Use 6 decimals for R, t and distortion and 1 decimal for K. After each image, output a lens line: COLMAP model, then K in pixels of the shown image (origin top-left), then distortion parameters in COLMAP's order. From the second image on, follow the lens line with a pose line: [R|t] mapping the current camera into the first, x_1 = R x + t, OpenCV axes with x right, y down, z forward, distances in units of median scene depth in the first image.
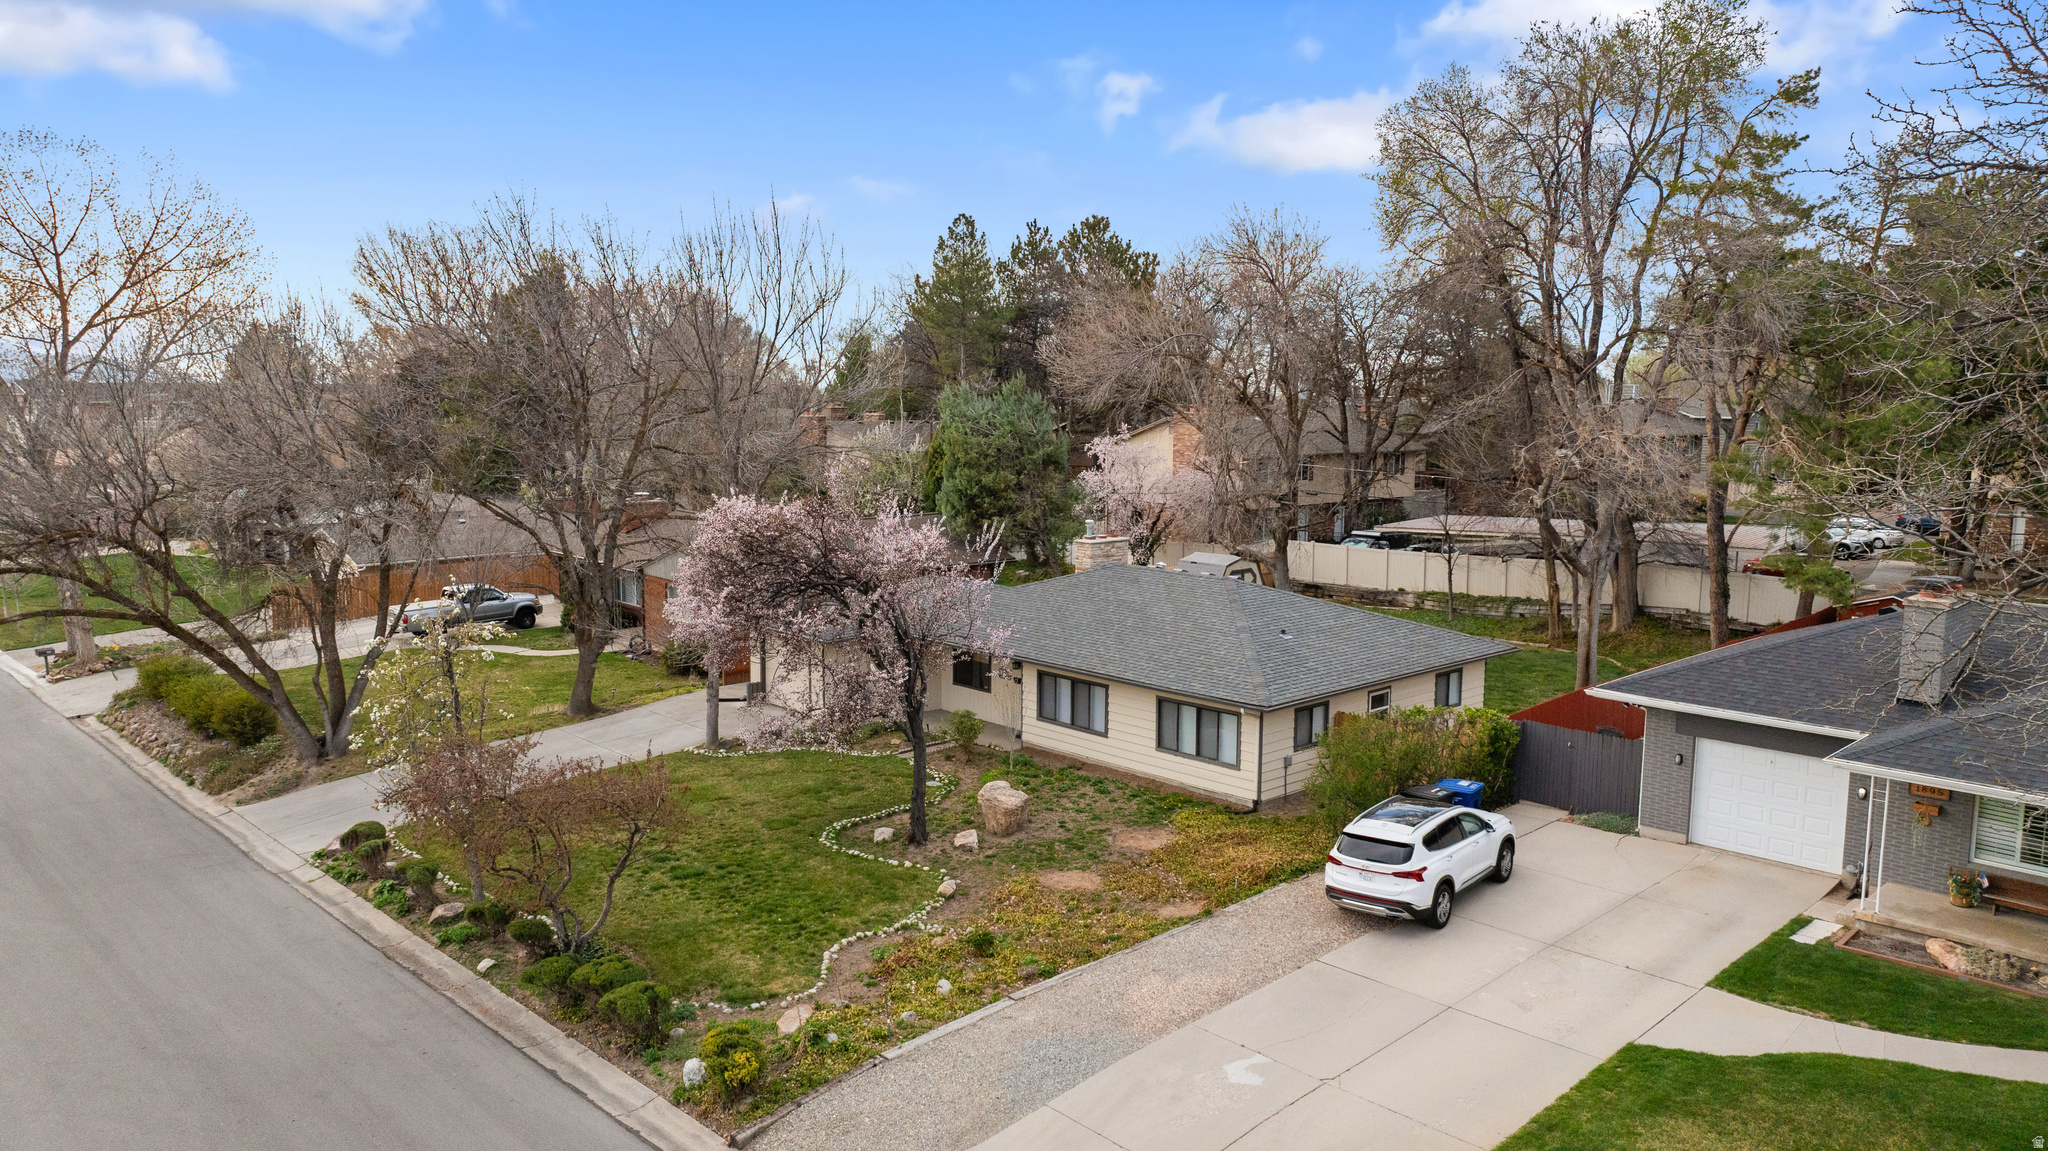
lens RADIAL K [[1446.2, 0, 1028.7], [0, 1446.2, 569.3], [0, 0, 1]] dist [-0.020148, 0.008703]
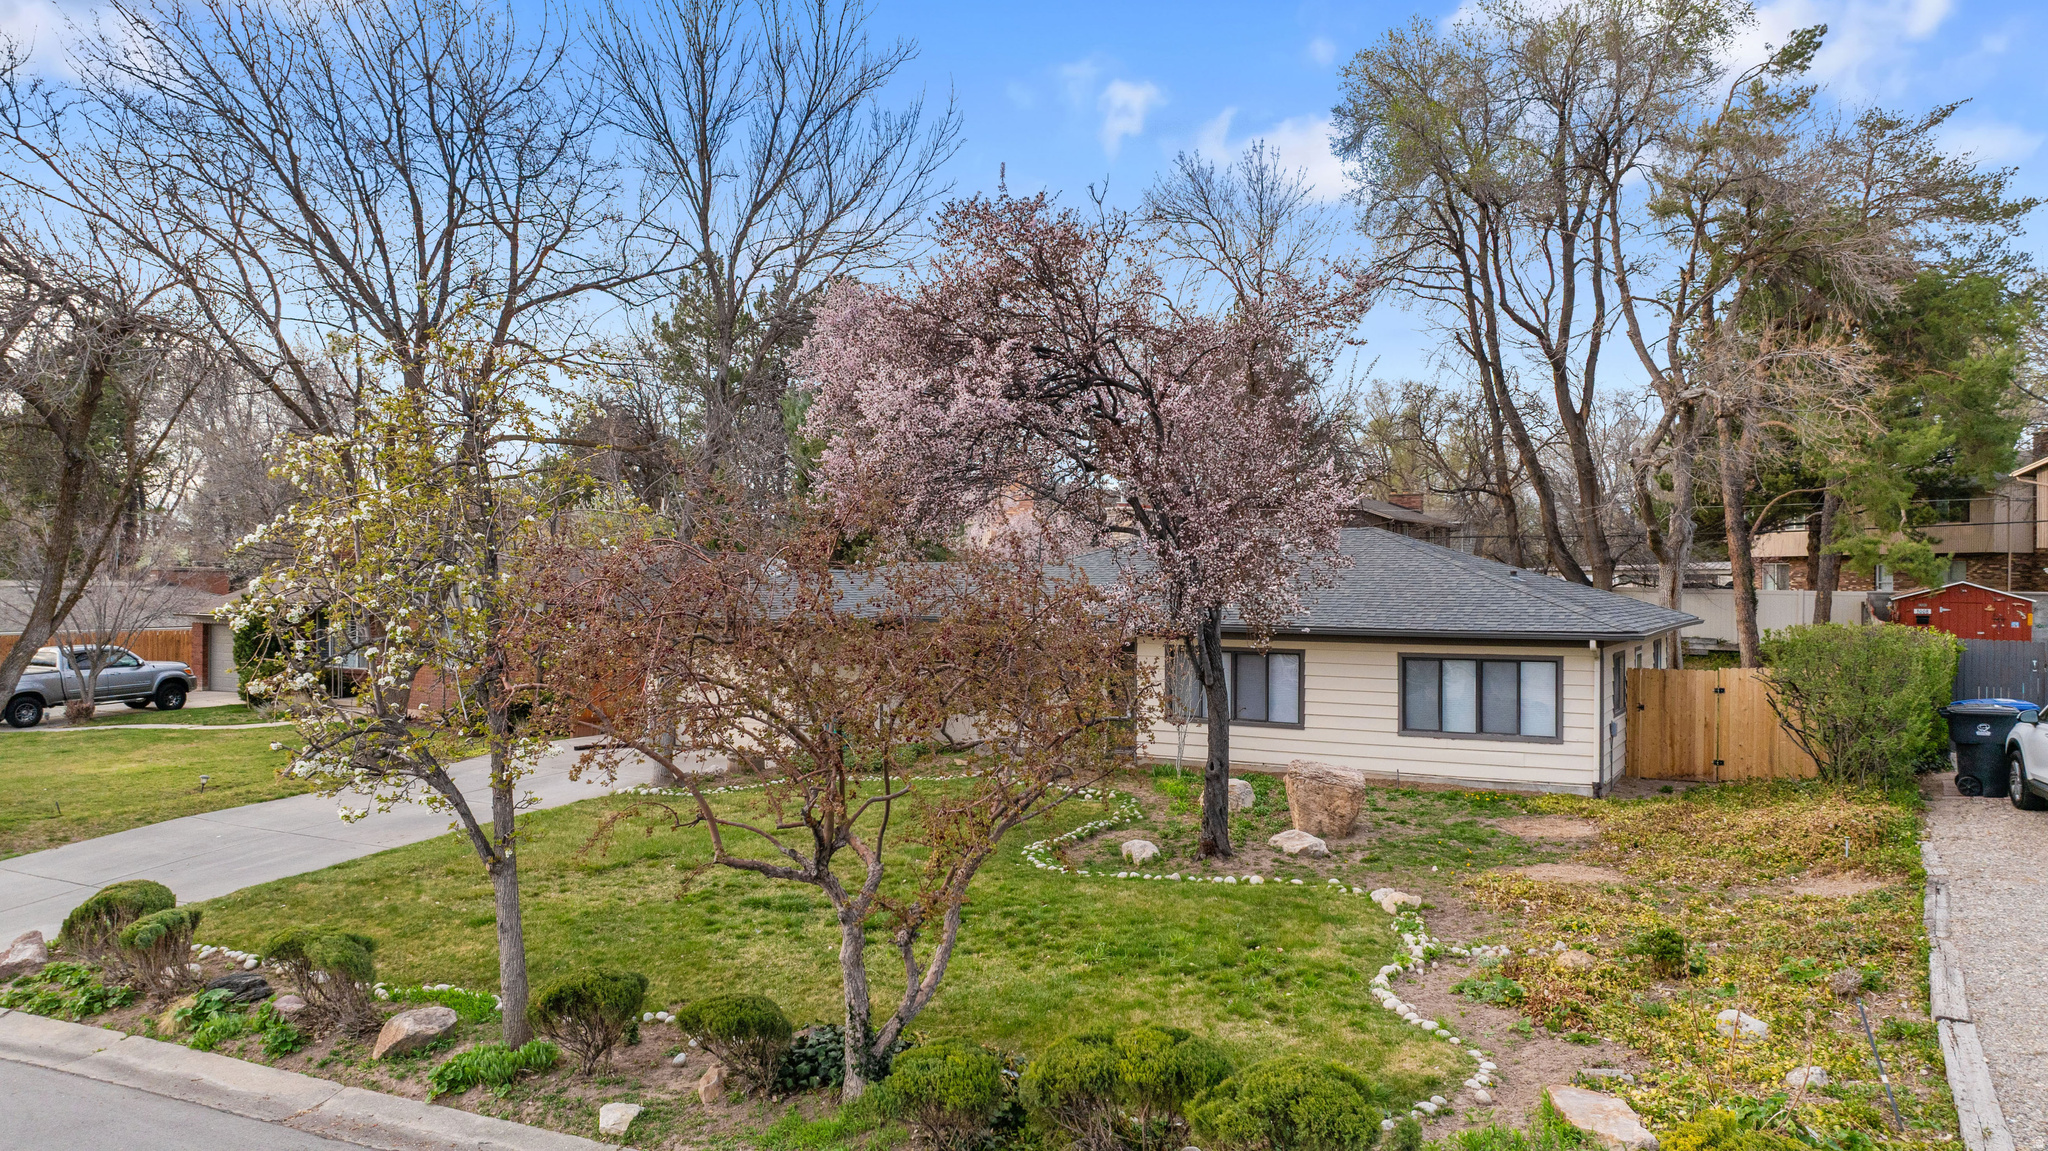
lens RADIAL K [[1446.2, 0, 1025.8], [0, 1446.2, 570.8], [0, 0, 1]] dist [-0.020148, 0.008703]
pose [[0.954403, 0.000826, 0.298521, -0.299646], [0.038406, 0.991346, -0.125533, 0.135116], [-0.296041, 0.131274, 0.946111, 0.424906]]
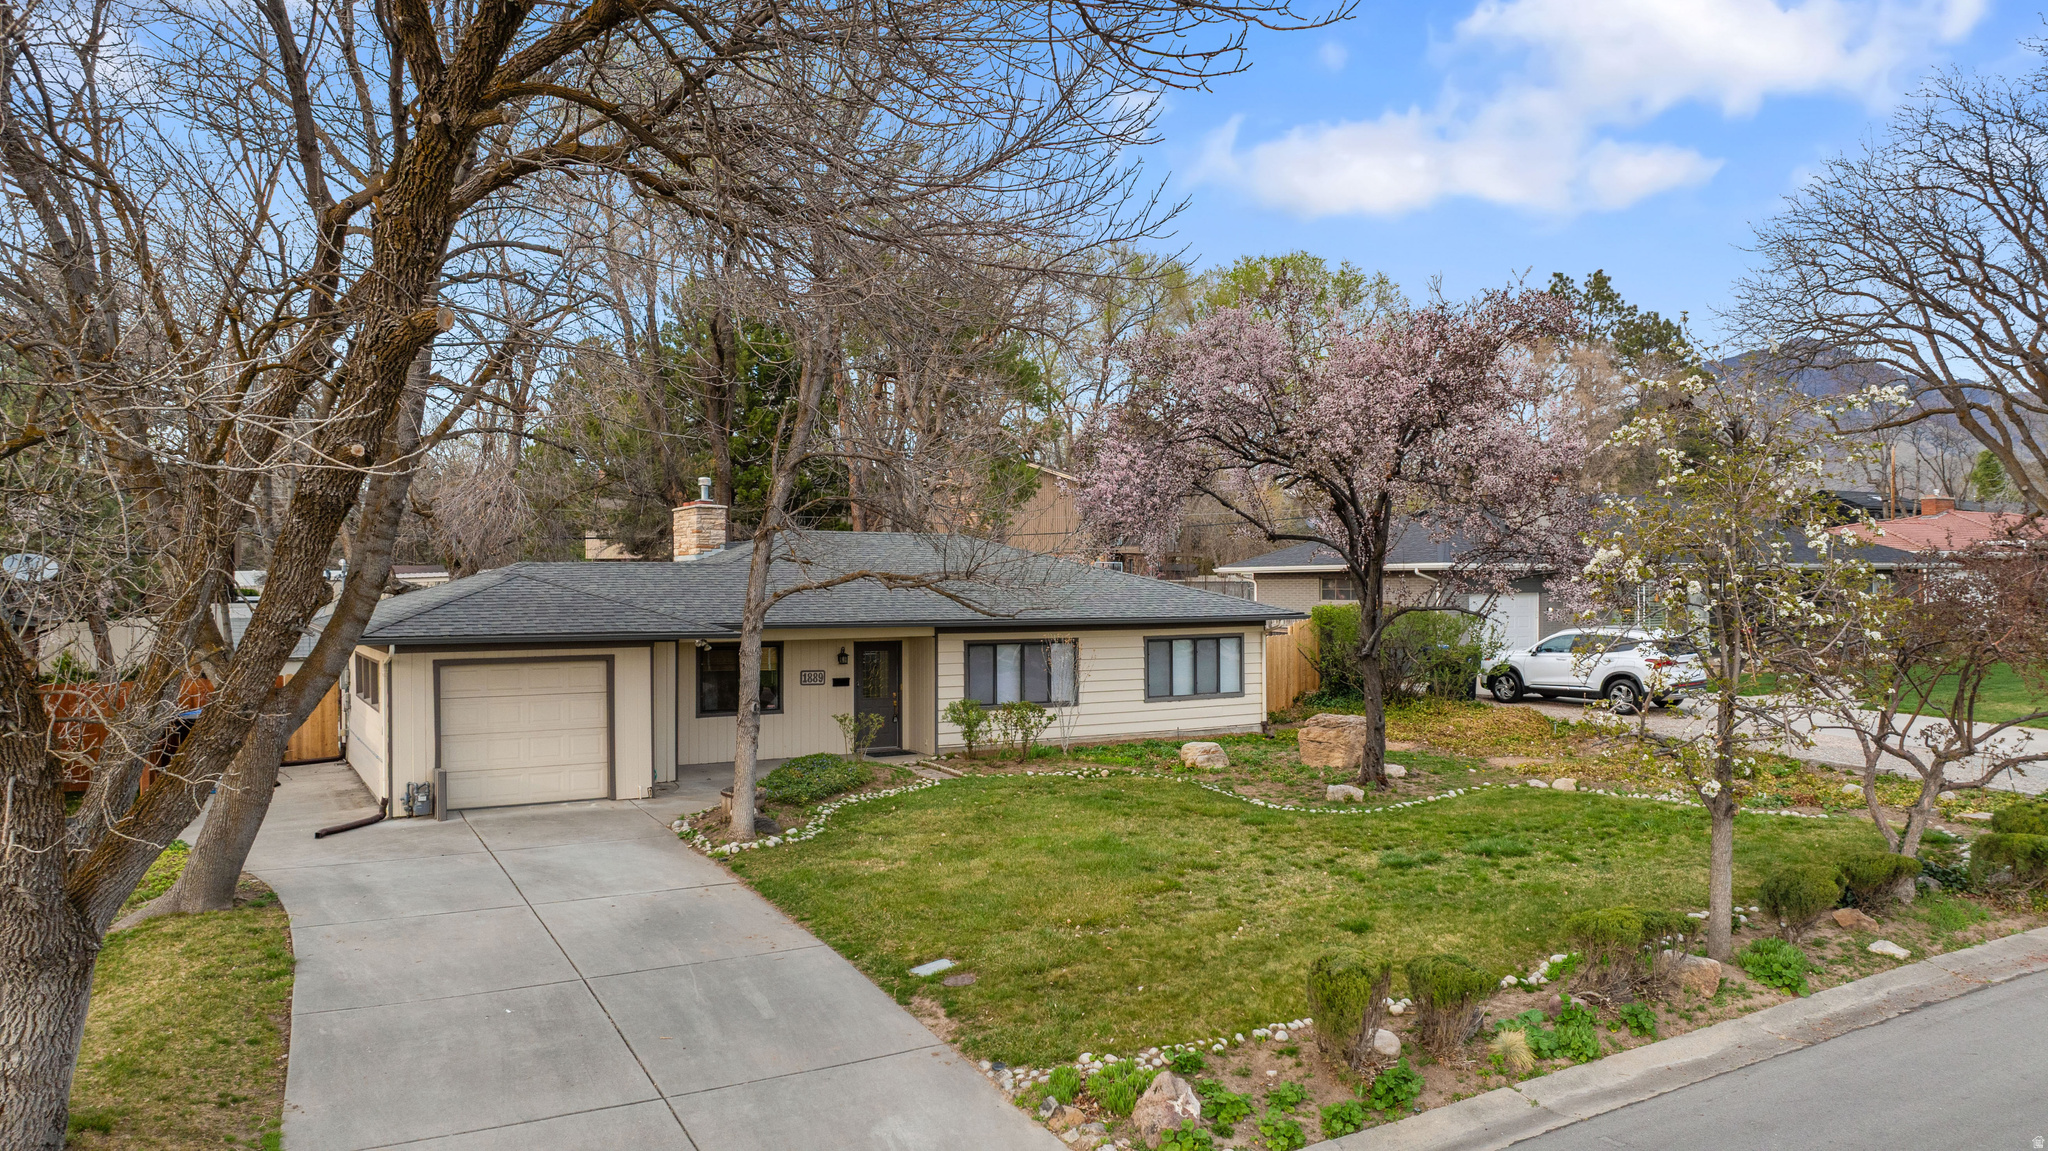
lens RADIAL K [[1446.2, 0, 1026.2], [0, 1446.2, 578.1], [0, 0, 1]] dist [-0.020148, 0.008703]
pose [[0.233093, -0.004695, 0.972443, -0.800843], [0.129807, 0.991190, -0.026329, 0.070274], [-0.963752, 0.132367, 0.231649, 0.914980]]
